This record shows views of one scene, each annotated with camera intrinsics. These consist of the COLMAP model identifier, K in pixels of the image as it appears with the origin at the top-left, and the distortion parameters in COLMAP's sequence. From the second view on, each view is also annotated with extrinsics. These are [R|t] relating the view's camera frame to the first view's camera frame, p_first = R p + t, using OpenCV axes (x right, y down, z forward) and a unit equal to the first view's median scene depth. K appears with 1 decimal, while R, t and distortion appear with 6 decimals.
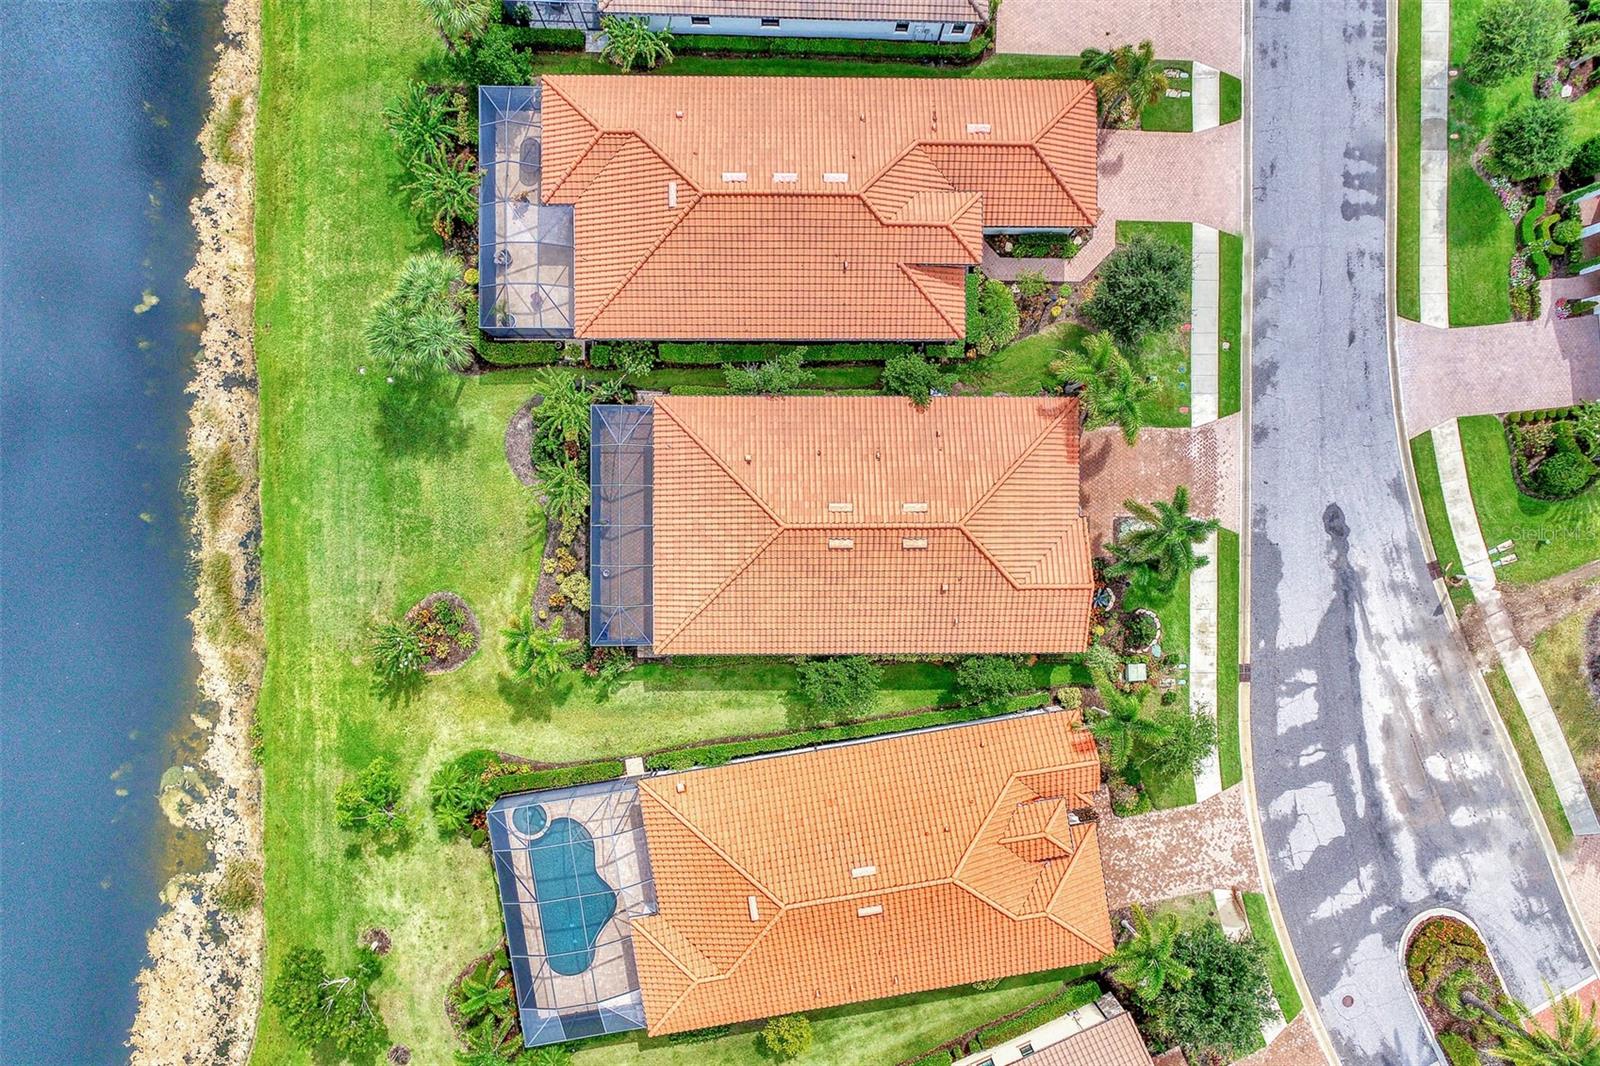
lens RADIAL K [[1074.6, 0, 800.0], [0, 1074.6, 533.0], [0, 0, 1]] dist [-0.007814, -0.002673]
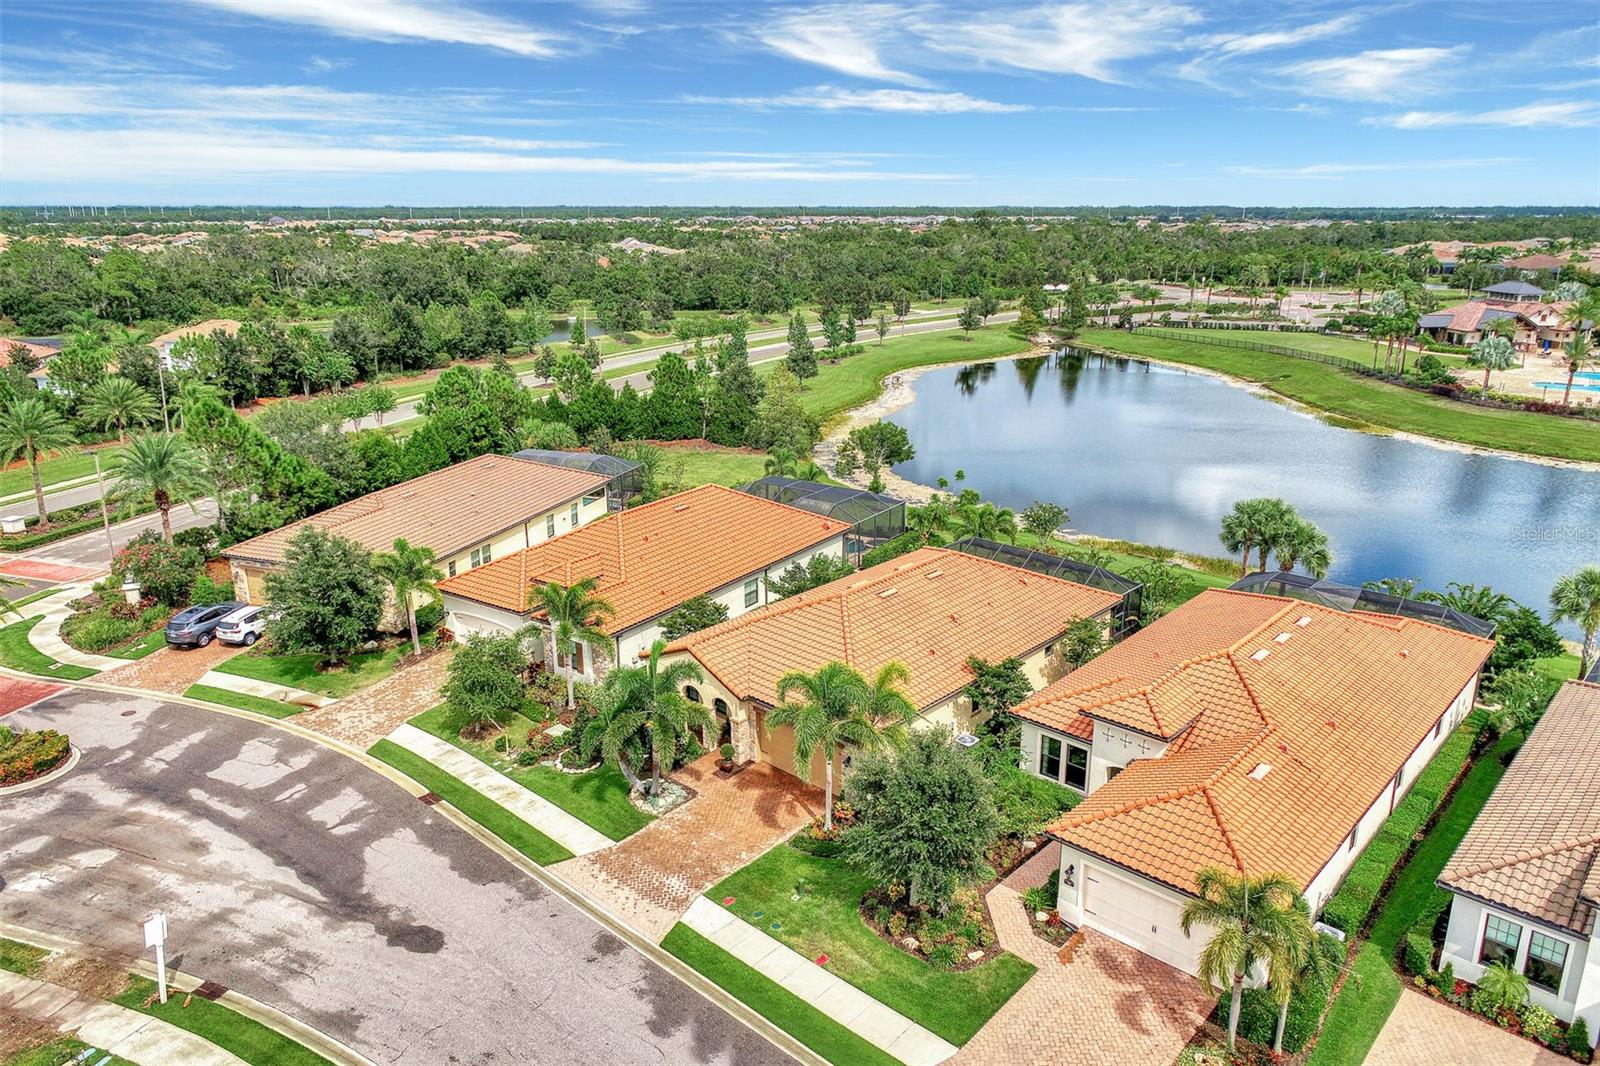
lens RADIAL K [[1074.6, 0, 800.0], [0, 1074.6, 533.0], [0, 0, 1]] dist [-0.007814, -0.002673]
pose [[-0.682848, 0.182348, -0.707437, 0.738670], [-0.729985, -0.208748, 0.650805, -0.515278], [-0.029003, 0.960819, 0.275655, 0.603287]]
